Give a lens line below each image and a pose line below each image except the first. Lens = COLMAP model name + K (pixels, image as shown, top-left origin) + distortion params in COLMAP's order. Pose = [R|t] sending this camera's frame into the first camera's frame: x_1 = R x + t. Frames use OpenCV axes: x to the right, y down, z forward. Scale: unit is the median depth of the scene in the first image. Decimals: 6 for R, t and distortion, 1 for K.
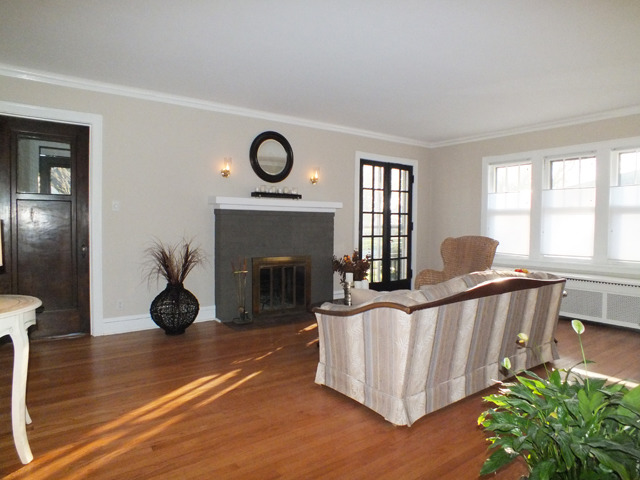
lens RADIAL K [[414.2, 0, 325.4], [0, 414.2, 240.6], [0, 0, 1]] dist [-0.039576, 0.000718]
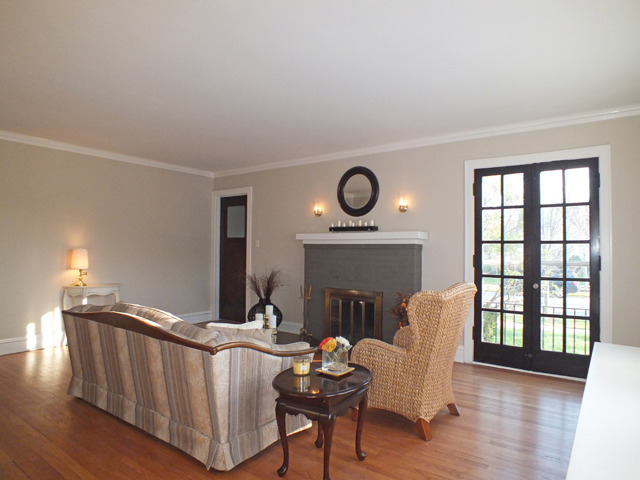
lens RADIAL K [[414.2, 0, 325.4], [0, 414.2, 240.6], [0, 0, 1]] dist [-0.039576, 0.000718]
pose [[0.303336, -0.030898, -0.952383, 0.791789], [-0.046559, 0.997800, -0.047201, -0.028707], [0.951745, 0.058660, 0.301230, 0.608870]]
